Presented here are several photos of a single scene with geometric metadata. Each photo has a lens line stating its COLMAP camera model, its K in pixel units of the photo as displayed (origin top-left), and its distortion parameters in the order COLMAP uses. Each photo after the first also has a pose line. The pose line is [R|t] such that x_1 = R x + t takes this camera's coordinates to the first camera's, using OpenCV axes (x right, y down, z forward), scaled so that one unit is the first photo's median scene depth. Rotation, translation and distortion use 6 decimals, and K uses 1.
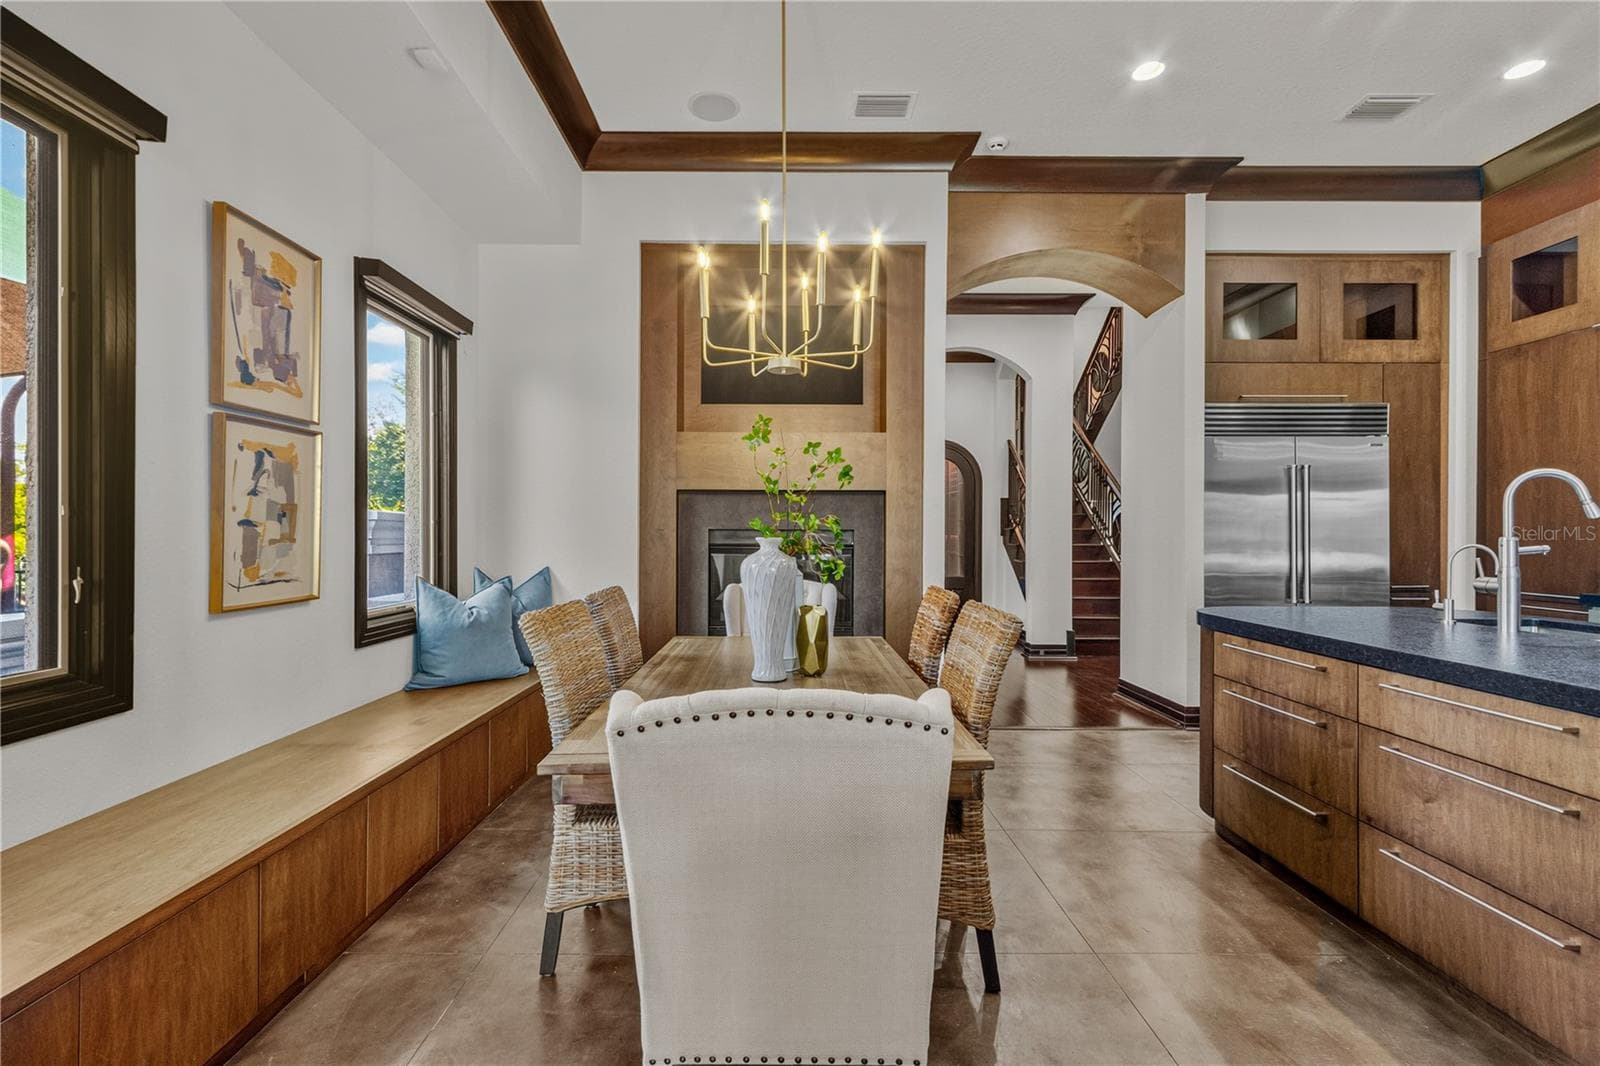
lens RADIAL K [[721.1, 0, 800.0], [0, 721.1, 533.0], [0, 0, 1]] dist [0.001145, 0.000364]
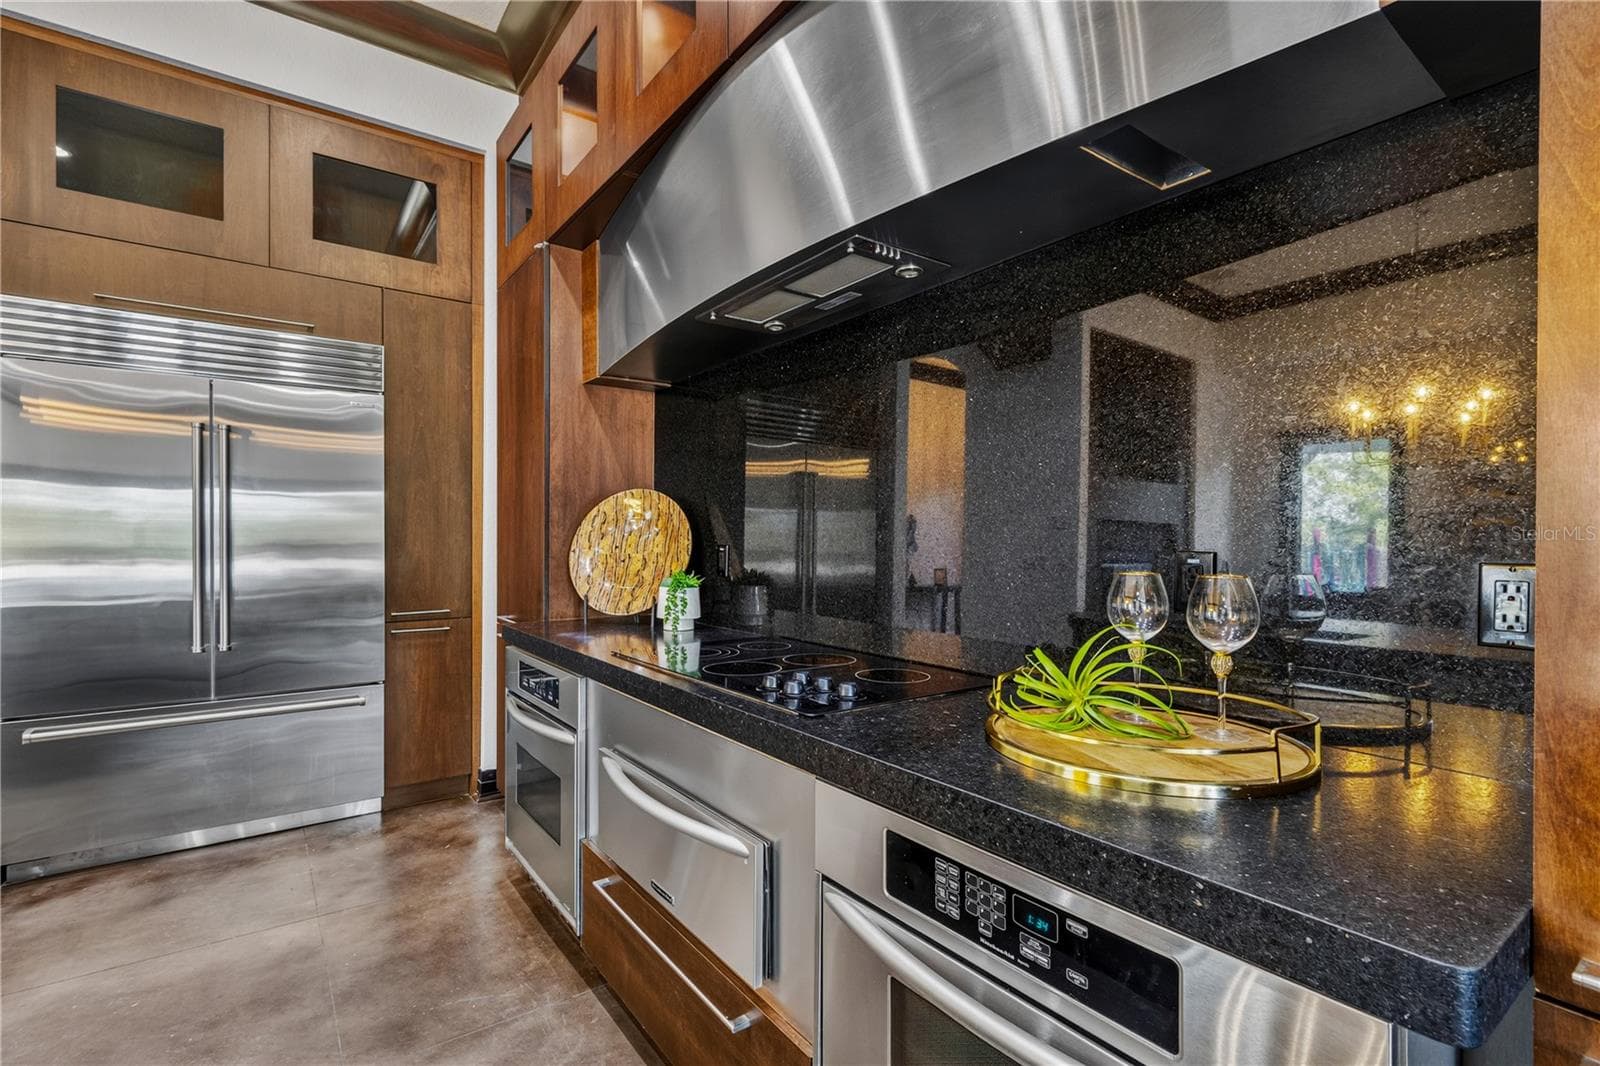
lens RADIAL K [[721.1, 0, 800.0], [0, 721.1, 533.0], [0, 0, 1]] dist [0.001145, 0.000364]
pose [[0.809631, 0.001028, 0.586938, 0.733611], [-0.004707, 0.999978, 0.004741, -0.008417], [-0.586920, -0.006601, 0.809618, 0.215939]]
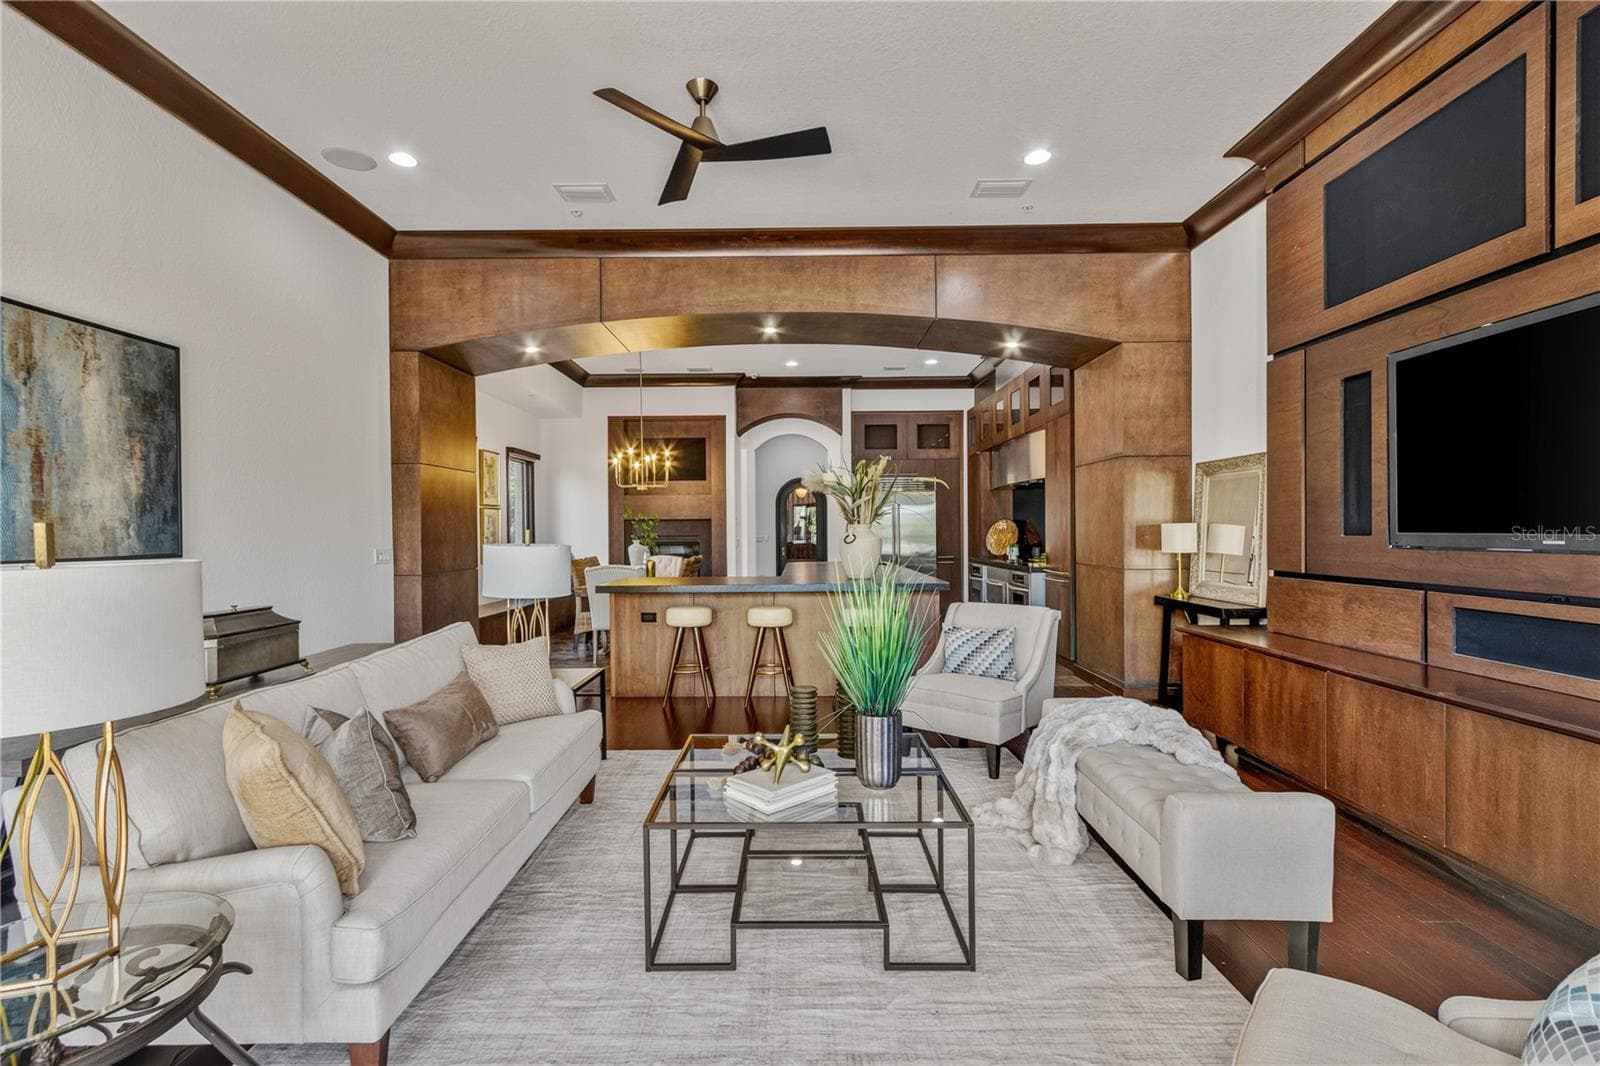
lens RADIAL K [[721.1, 0, 800.0], [0, 721.1, 533.0], [0, 0, 1]] dist [0.001145, 0.000364]
pose [[0.999886, -0.007209, -0.013251, 0.416317], [0.007323, 0.999937, 0.008562, -0.025843], [0.013188, -0.008658, 0.999876, -1.283010]]
